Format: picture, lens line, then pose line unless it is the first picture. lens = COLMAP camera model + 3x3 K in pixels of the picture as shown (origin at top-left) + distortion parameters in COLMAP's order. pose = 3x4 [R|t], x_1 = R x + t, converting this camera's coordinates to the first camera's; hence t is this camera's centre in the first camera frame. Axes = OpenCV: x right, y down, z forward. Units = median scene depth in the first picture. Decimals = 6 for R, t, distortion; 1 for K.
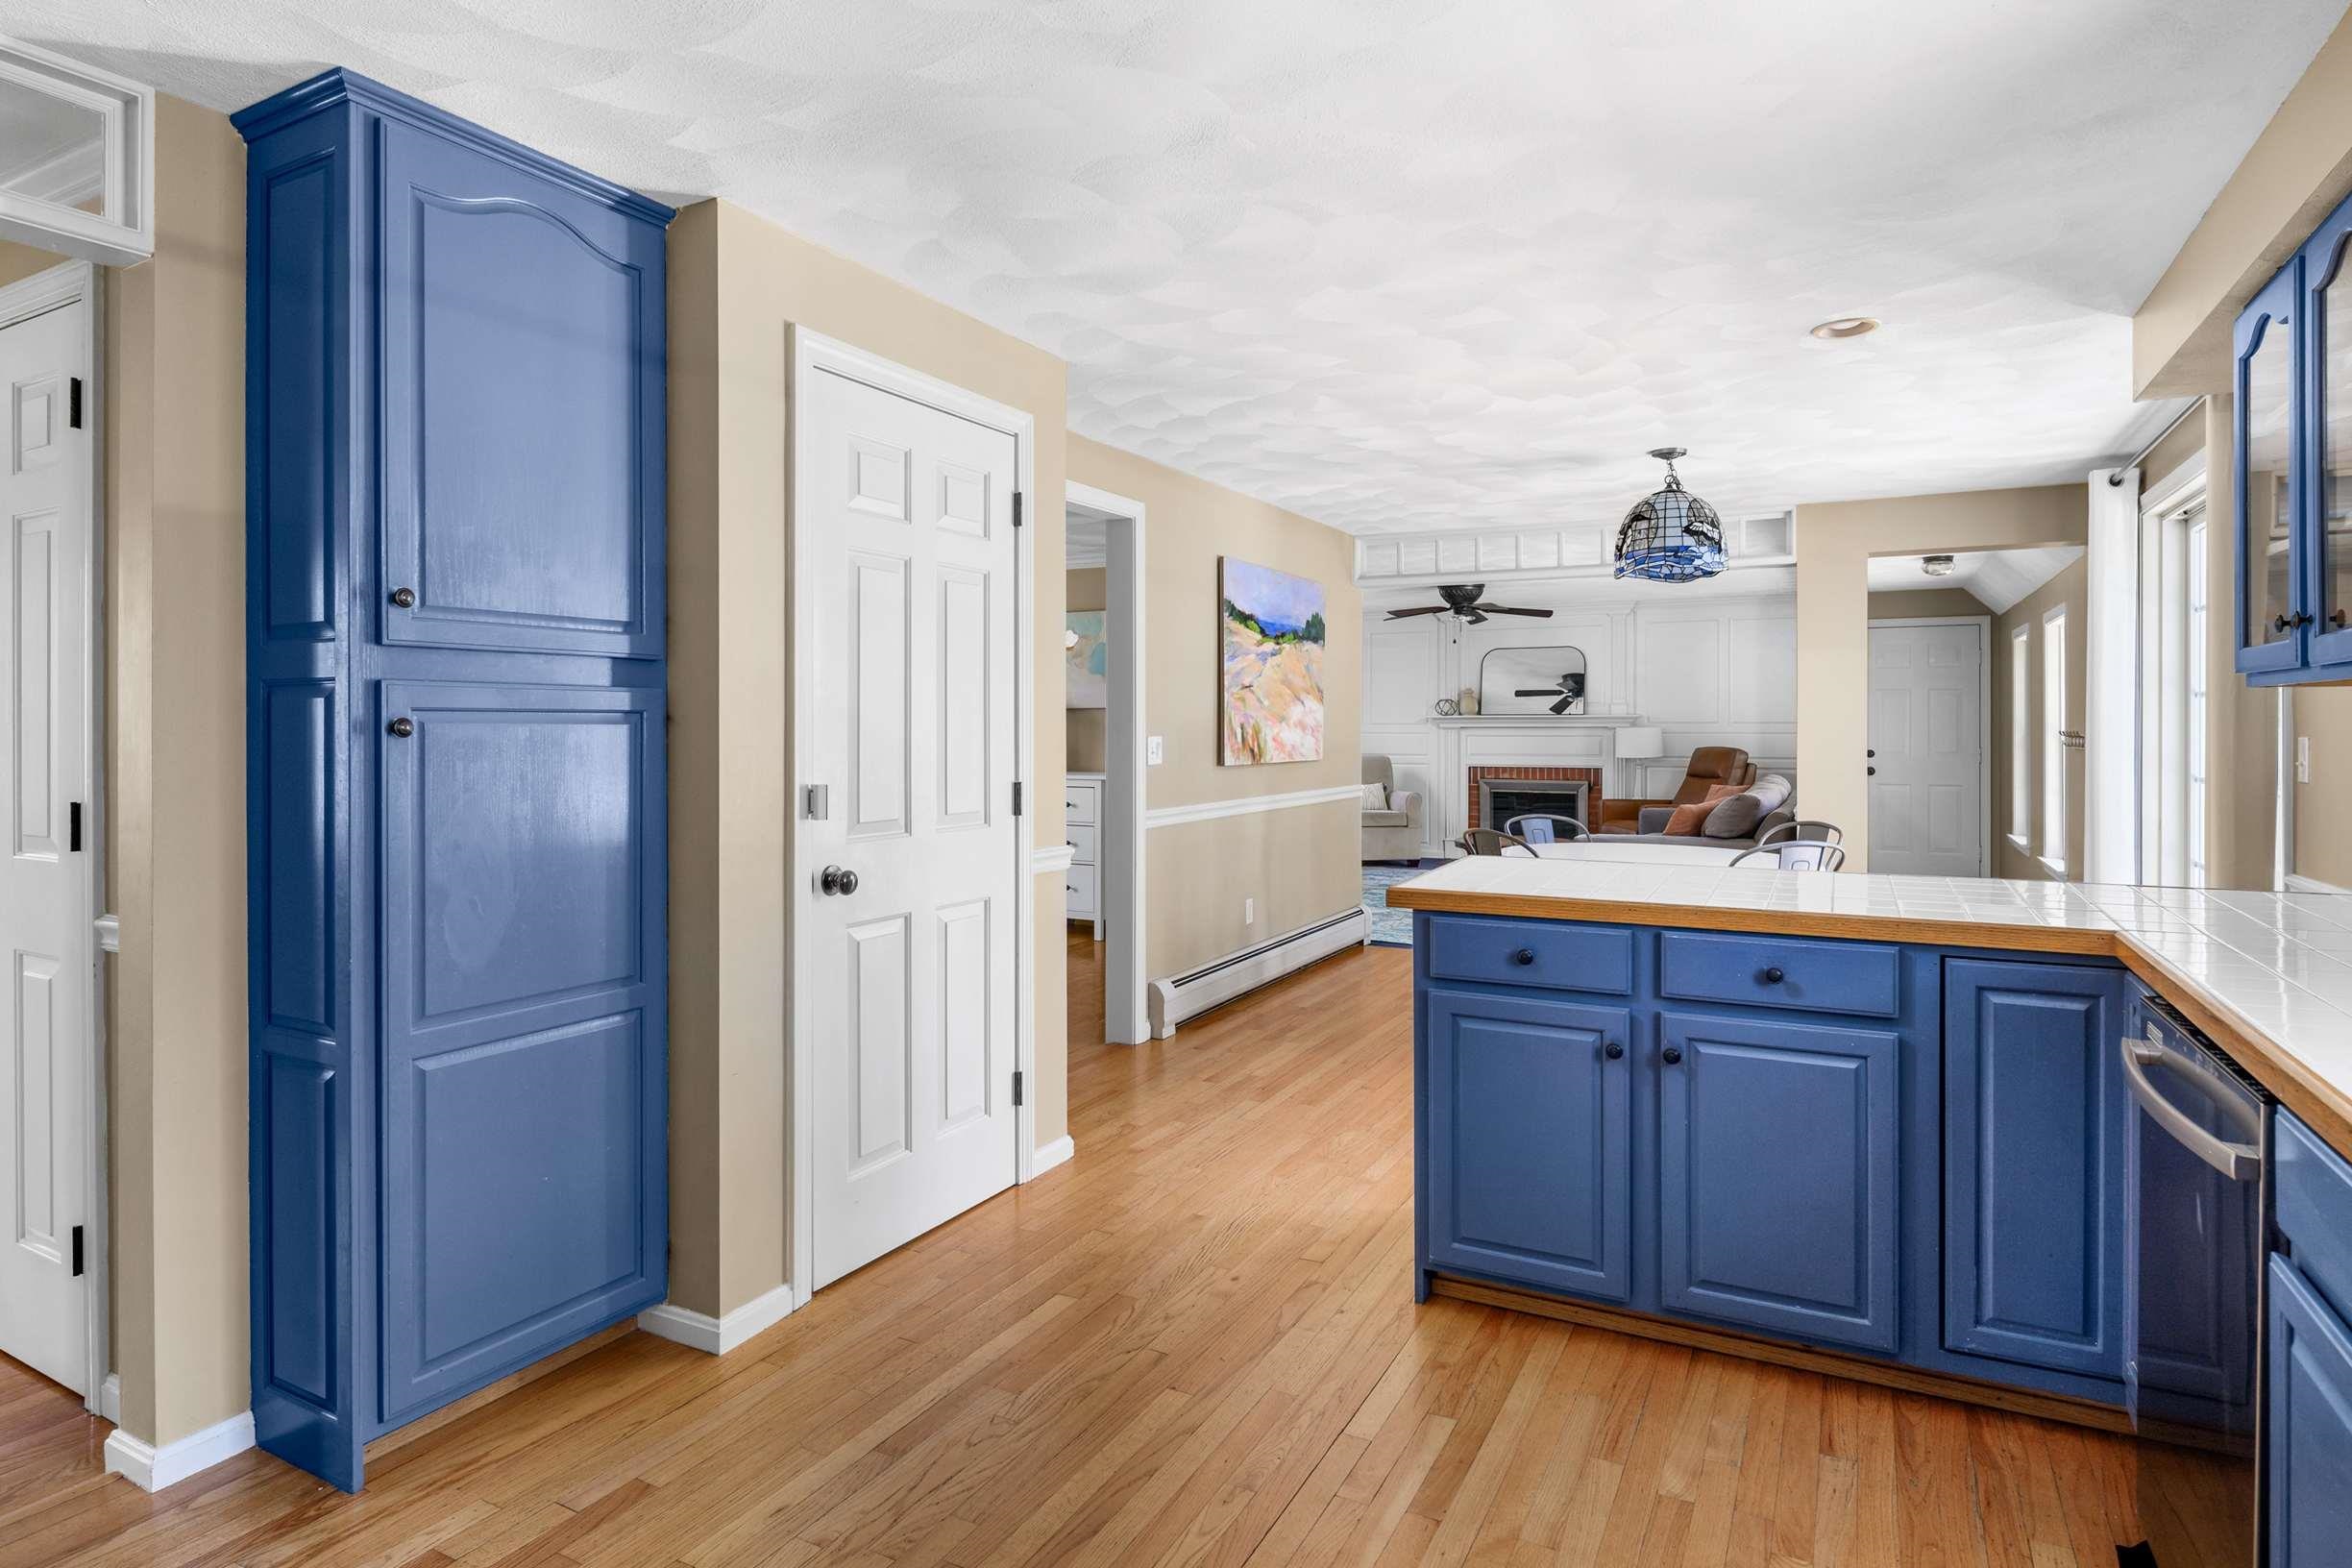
lens RADIAL K [[1331.2, 0, 1172.1], [0, 1331.2, 760.6], [0, 0, 1]] dist [0.001928, 0.001394]
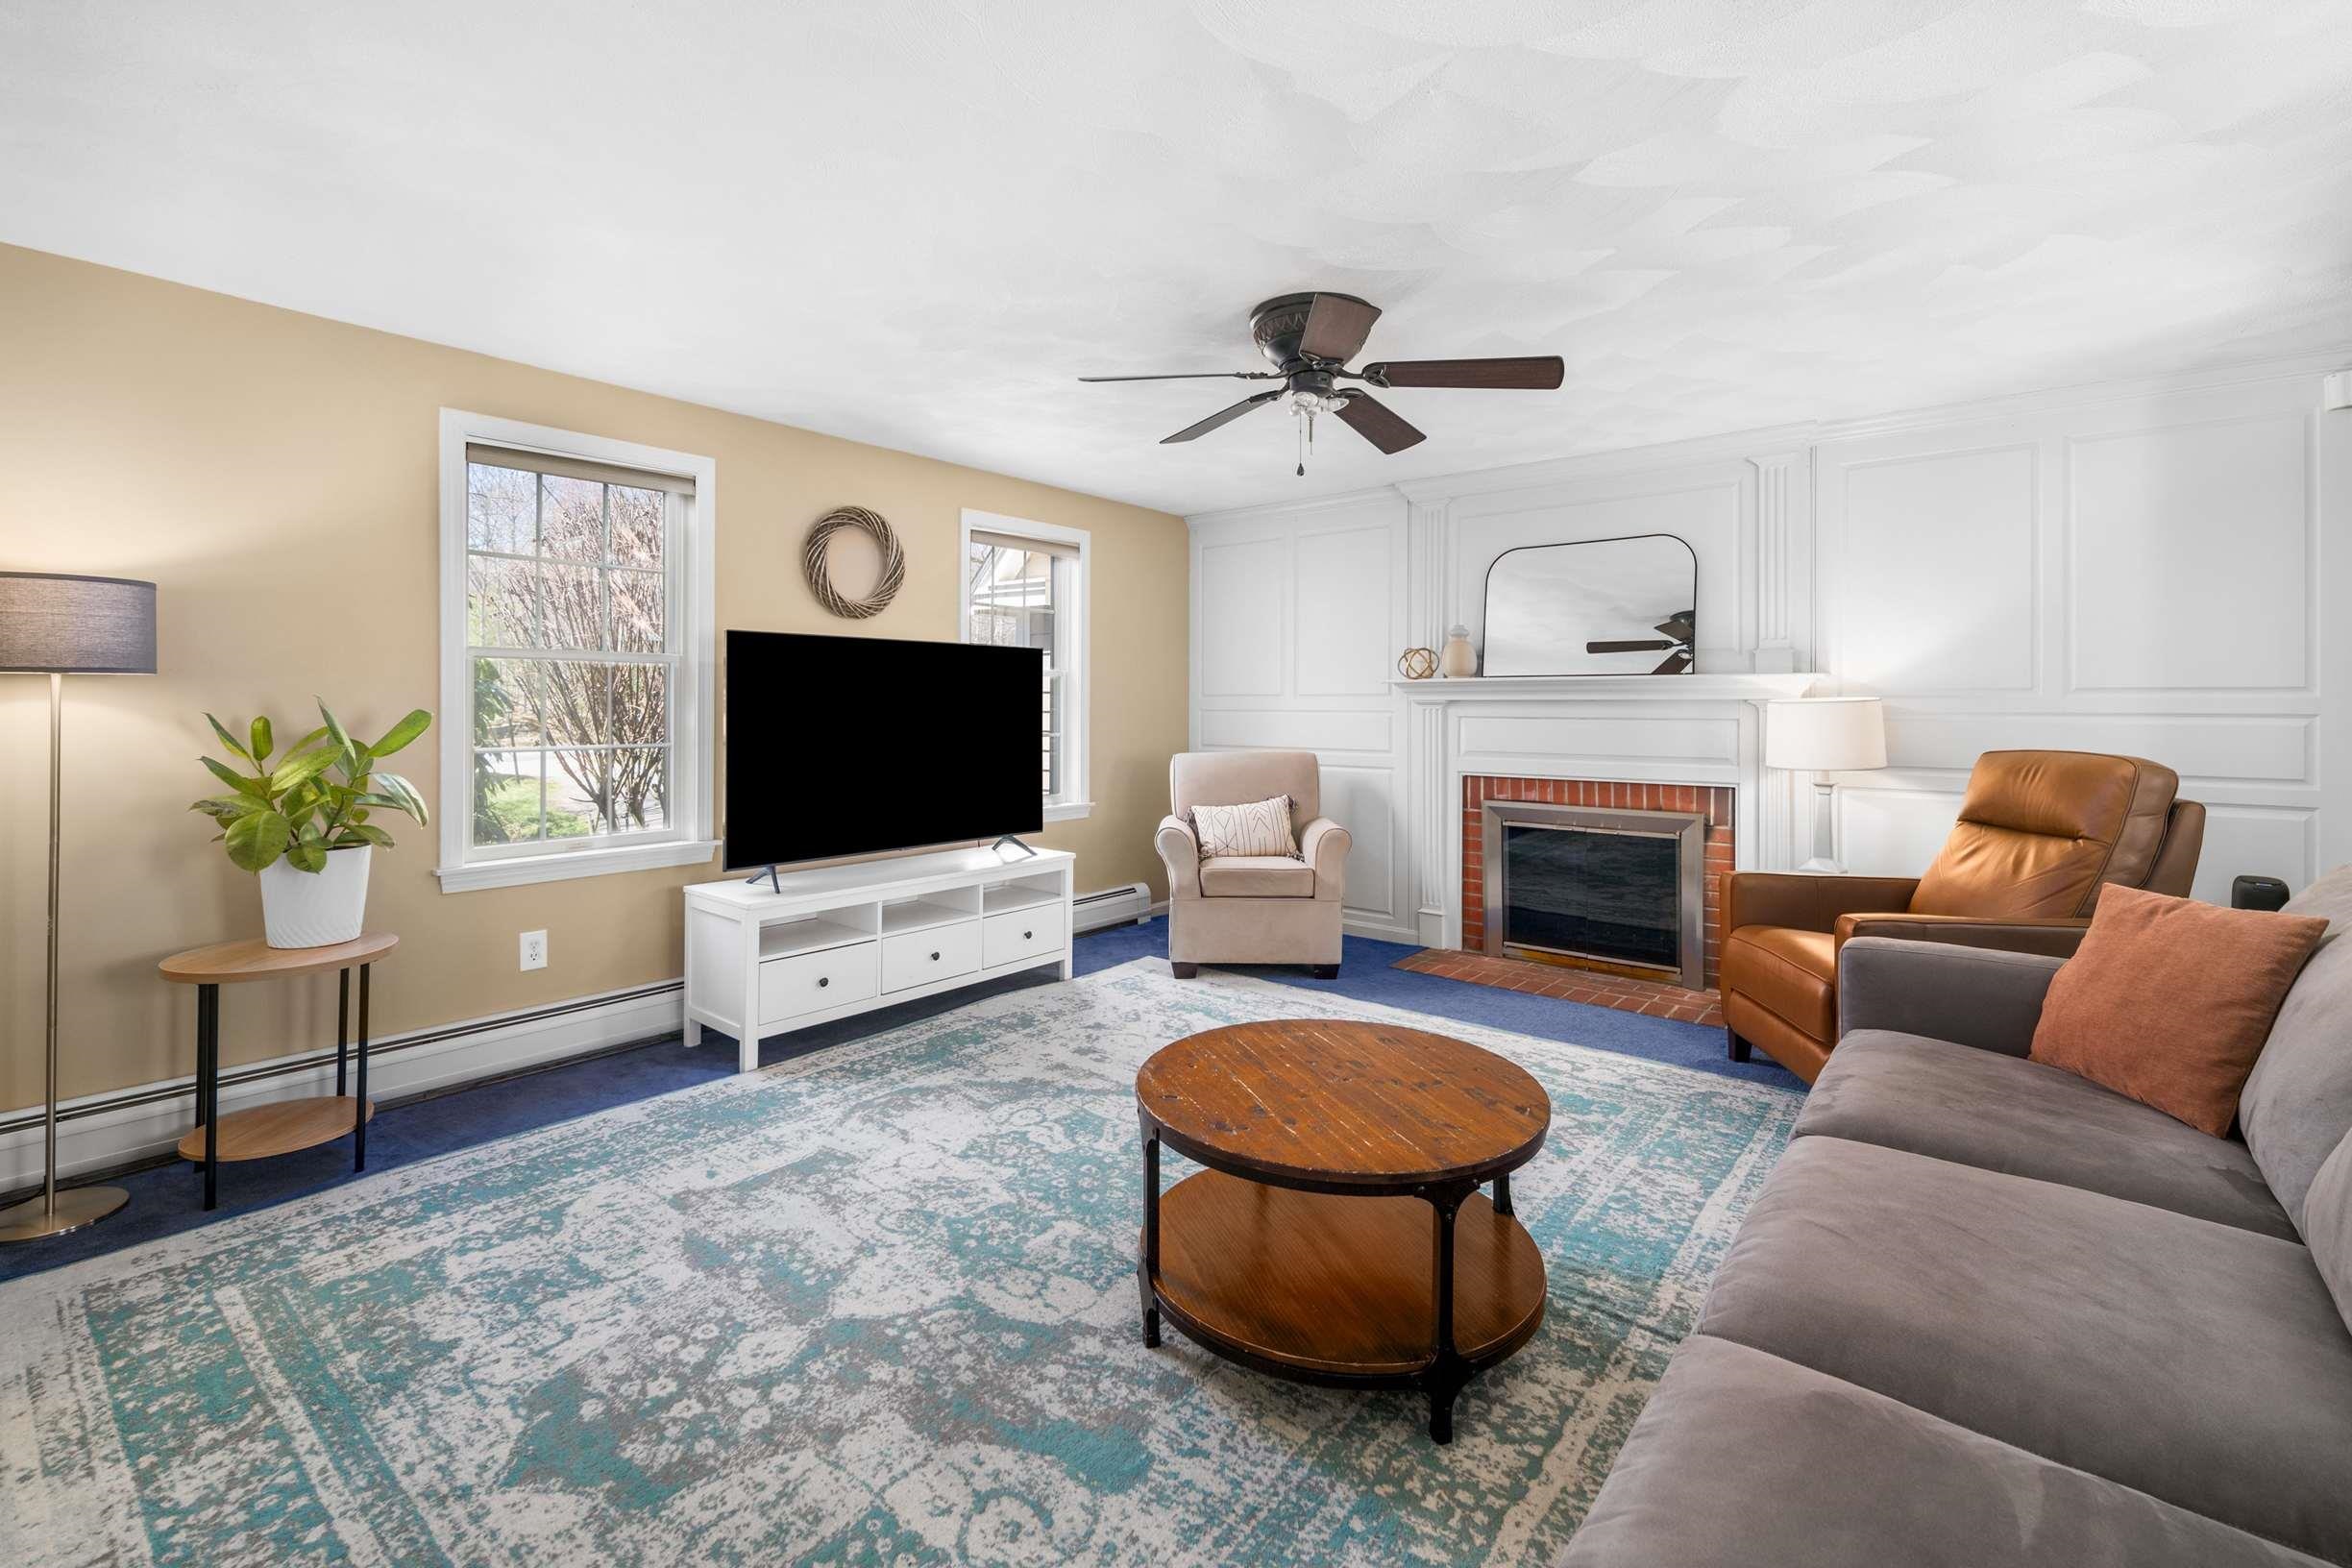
lens RADIAL K [[1044.5, 0, 1137.3], [0, 1044.5, 713.9], [0, 0, 1]] dist [0.000969, 0.000047]
pose [[0.975025, 0.005453, -0.222028, 0.190366], [-0.008540, 0.999880, -0.012946, -0.013687], [0.221931, 0.014519, 0.974954, 0.567791]]
